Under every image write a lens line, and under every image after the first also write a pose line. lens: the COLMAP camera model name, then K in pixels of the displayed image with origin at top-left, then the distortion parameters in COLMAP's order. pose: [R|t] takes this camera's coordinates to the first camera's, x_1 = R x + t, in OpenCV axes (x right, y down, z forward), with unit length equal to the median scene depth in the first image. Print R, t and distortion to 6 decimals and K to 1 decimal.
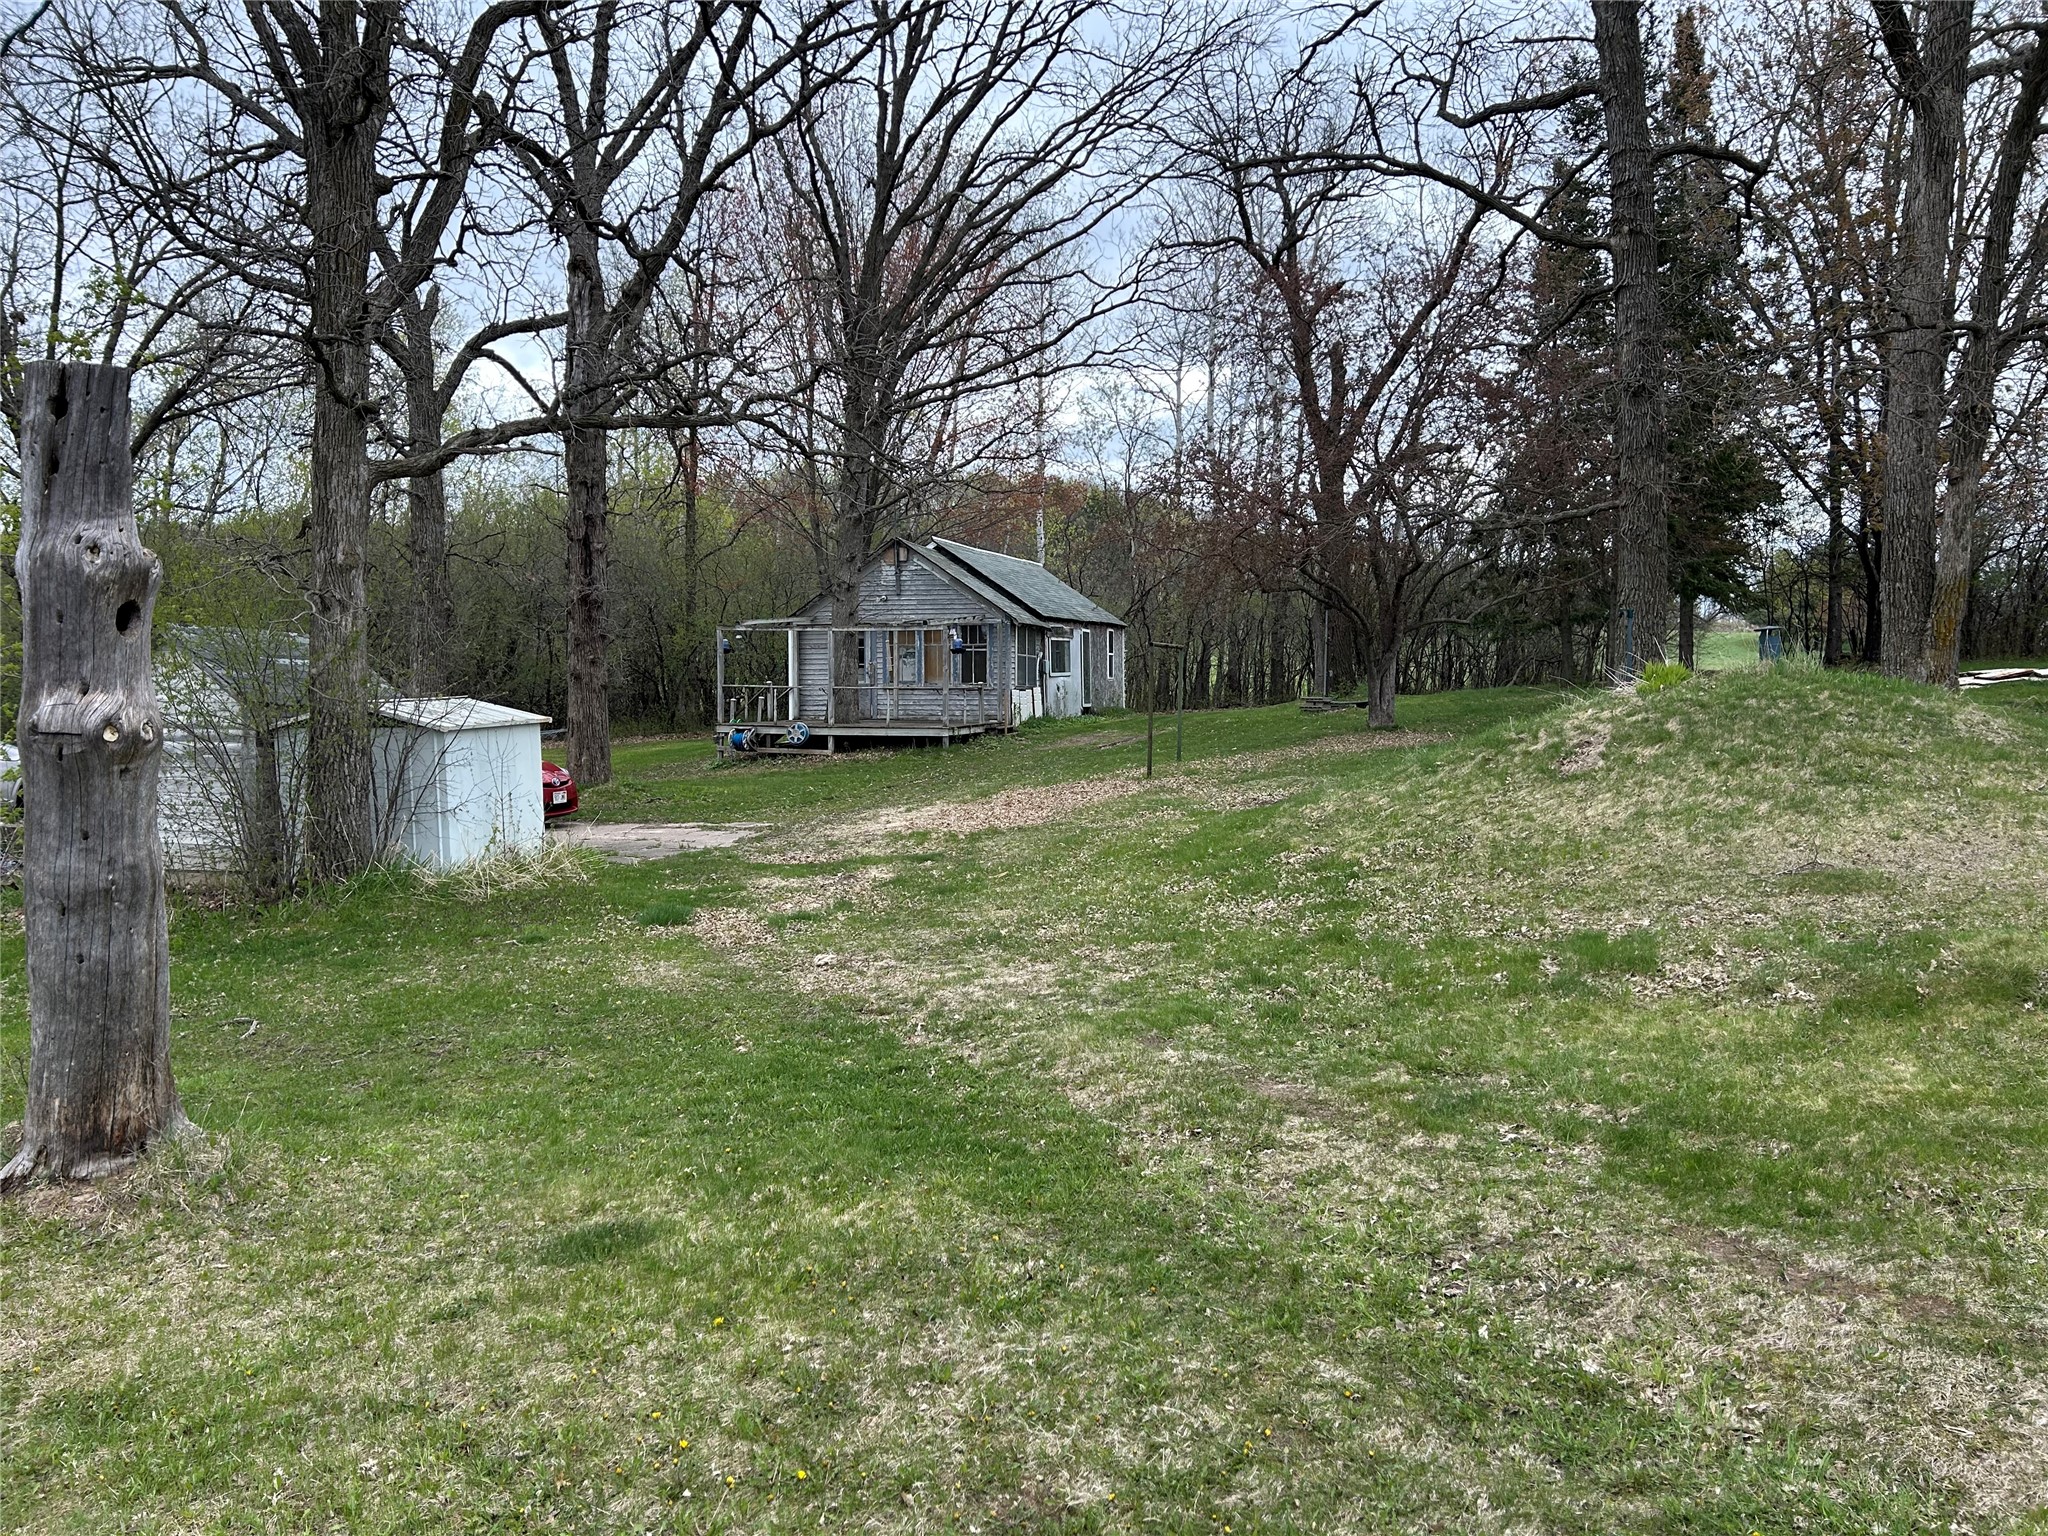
lens RADIAL K [[1532.8, 0, 1022.5], [0, 1532.8, 759.1], [0, 0, 1]] dist [0.001062, 0.000514]
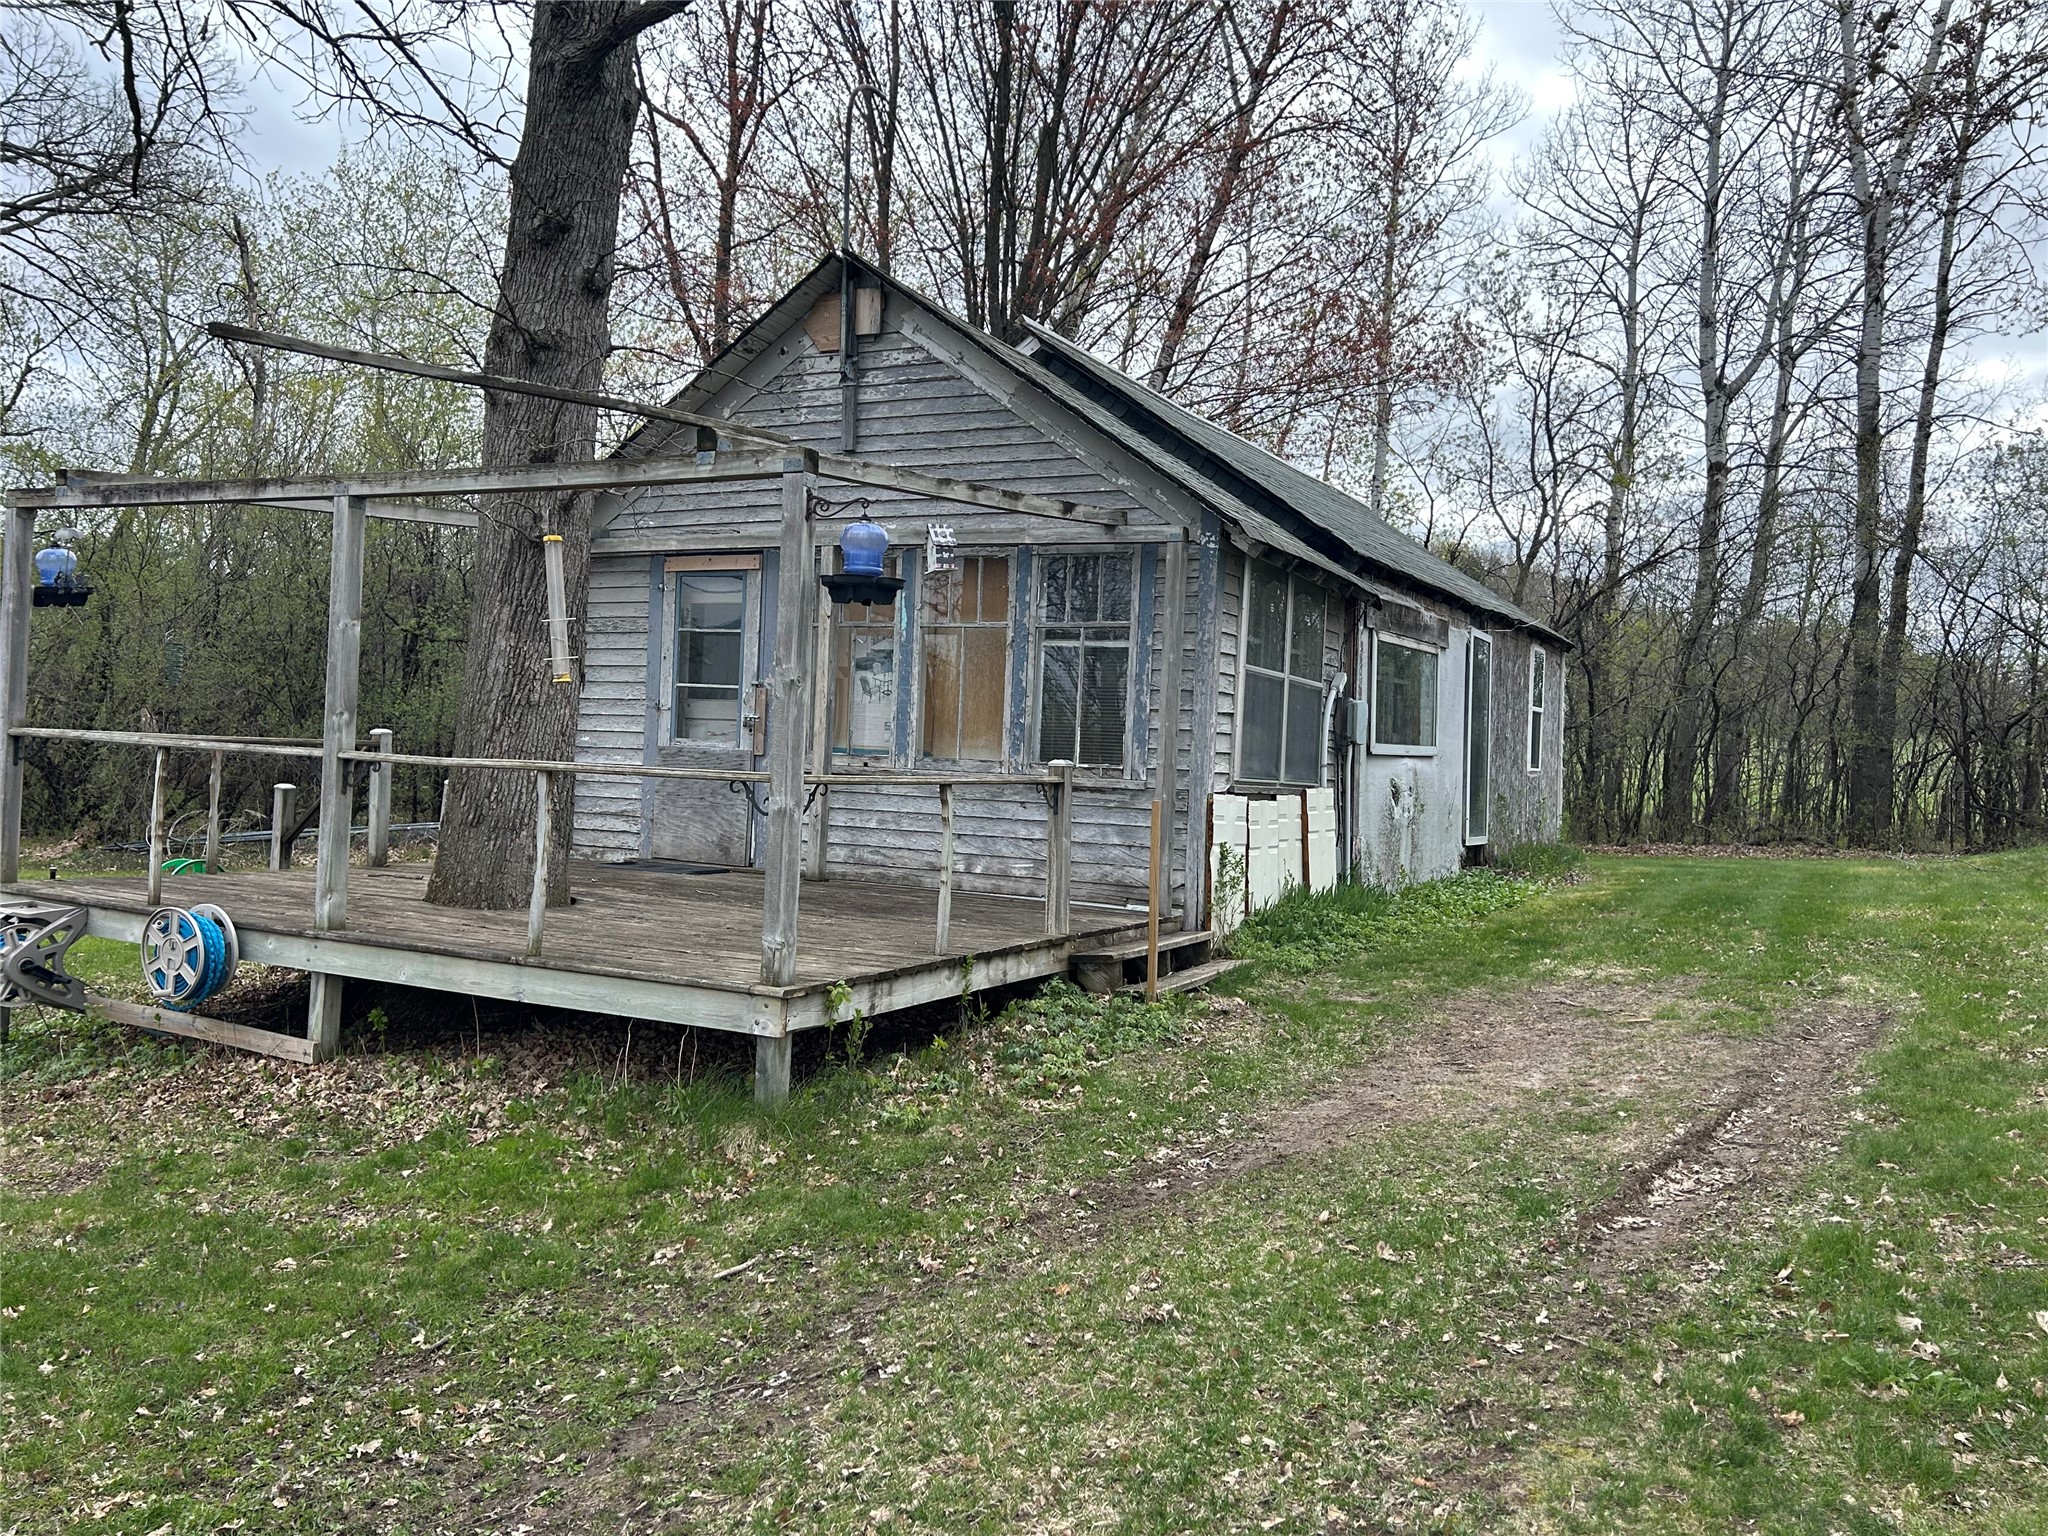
lens RADIAL K [[1603.8, 0, 1029.9], [0, 1603.8, 768.1], [0, 0, 1]] dist [0.004476, -0.002107]
pose [[0.978437, 0.043660, -0.201876, 0.017000], [-0.053412, 0.997642, -0.043108, -0.034780], [0.199518, 0.052961, 0.978462, 0.690898]]
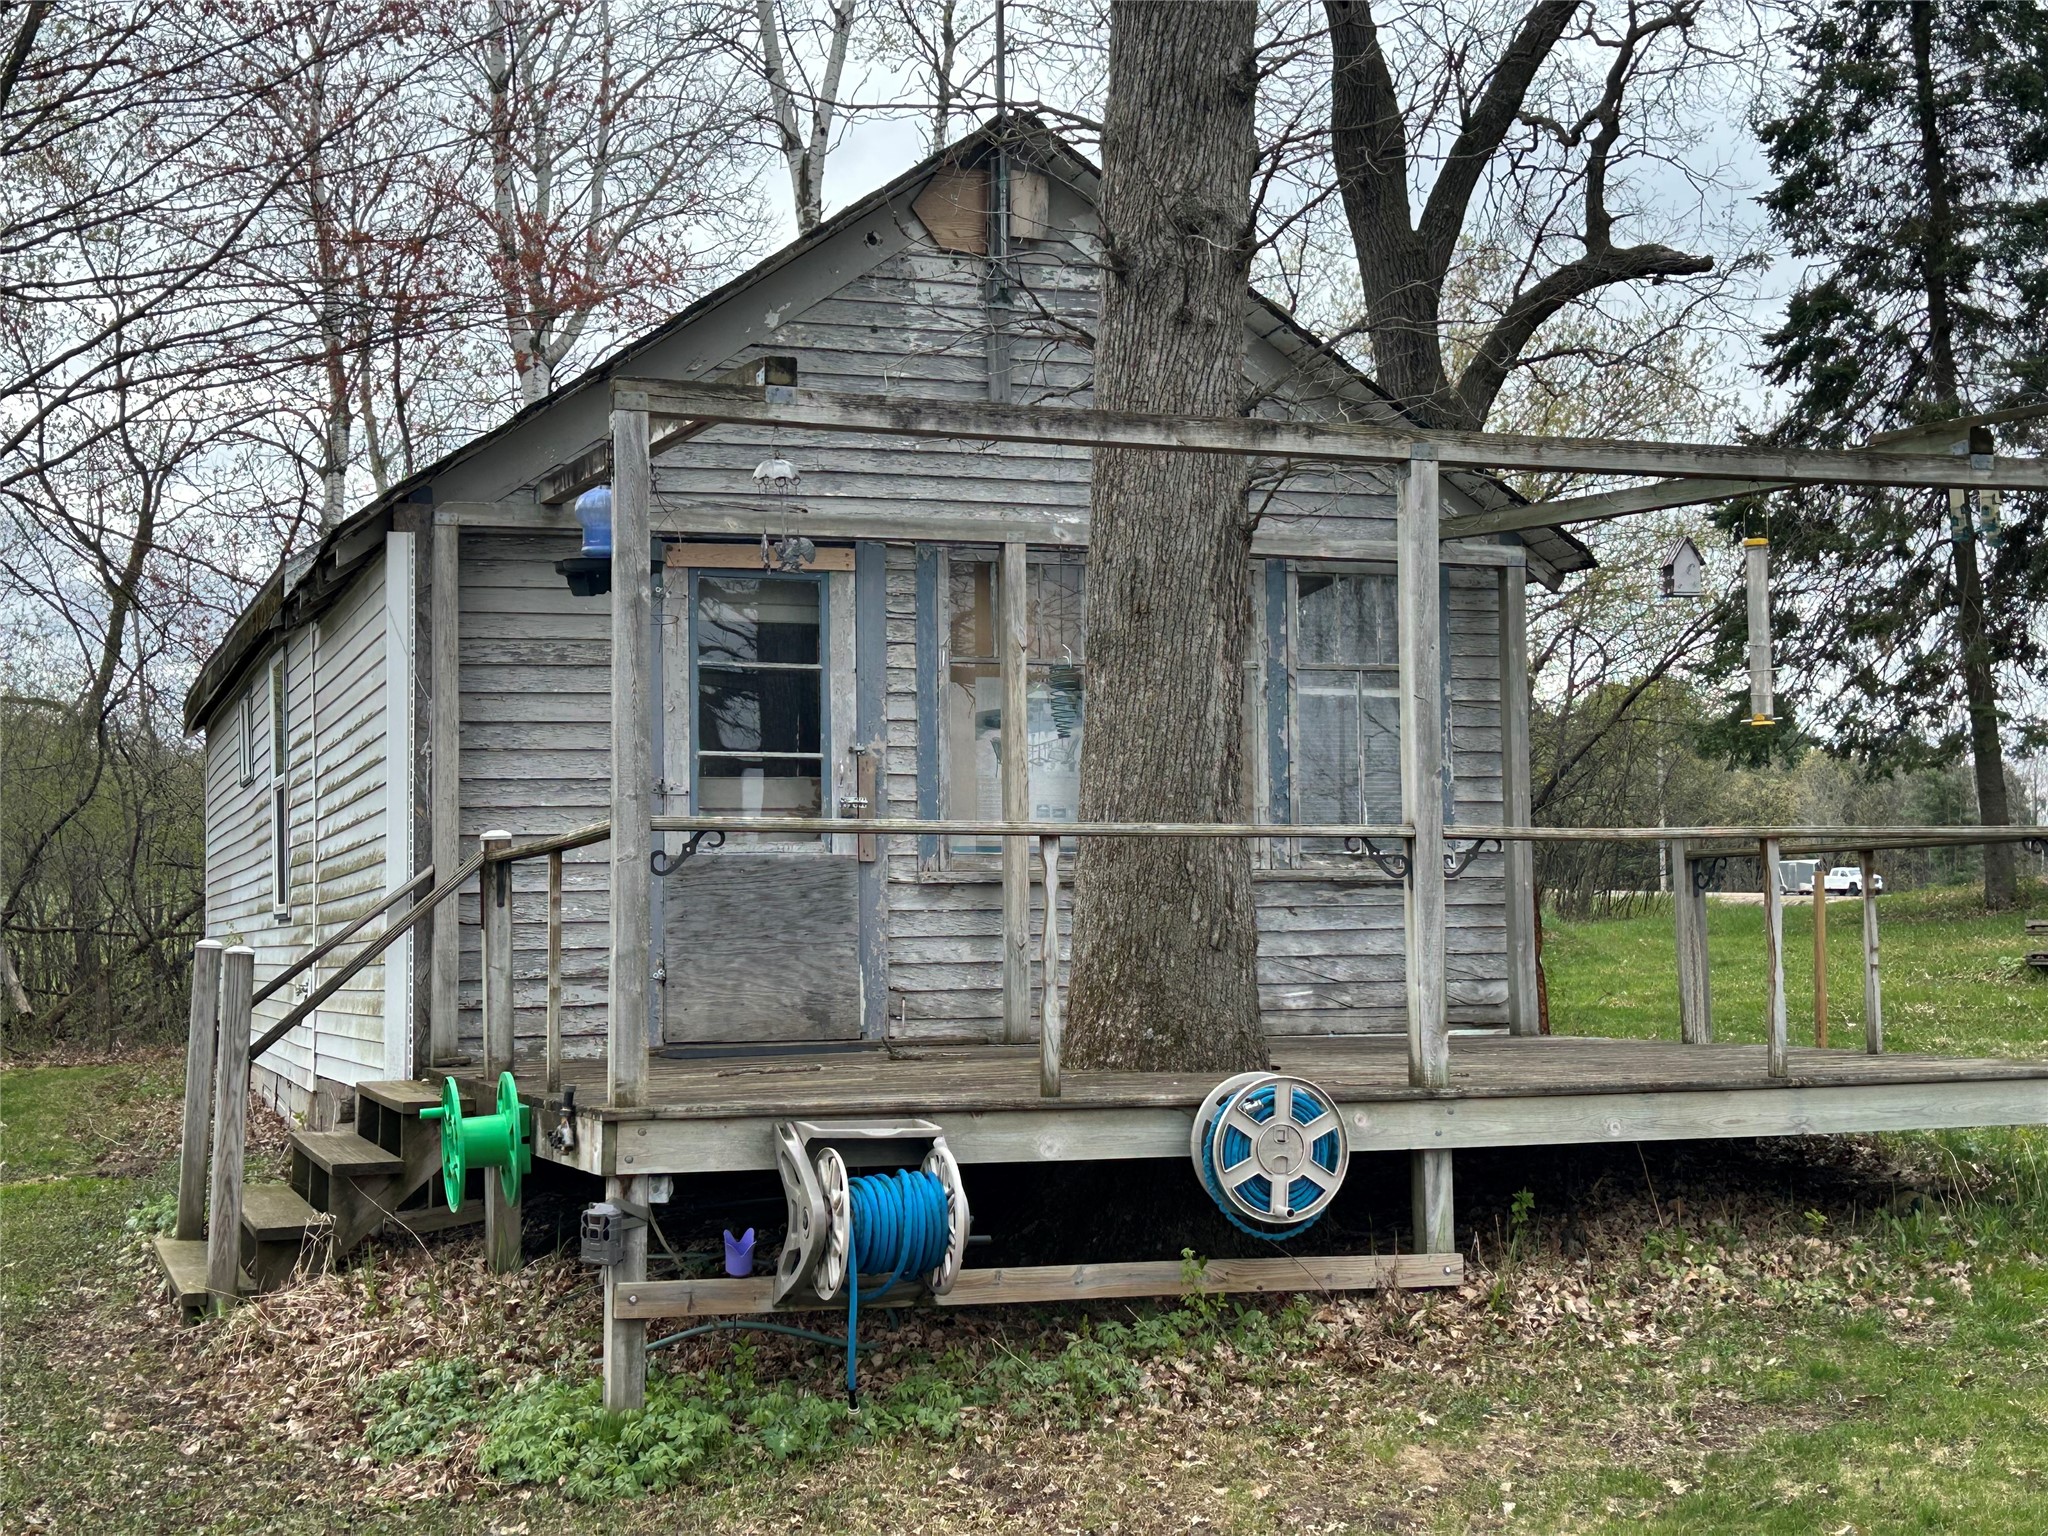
lens RADIAL K [[2753.5, 0, 1025.2], [0, 2753.5, 767.1], [0, 0, 1]] dist [0.006964, 0.000000]
pose [[0.817353, 0.023400, 0.575662, -0.272859], [0.047974, 0.992941, -0.108478, -0.021995], [-0.574136, 0.116282, 0.810460, 0.697132]]
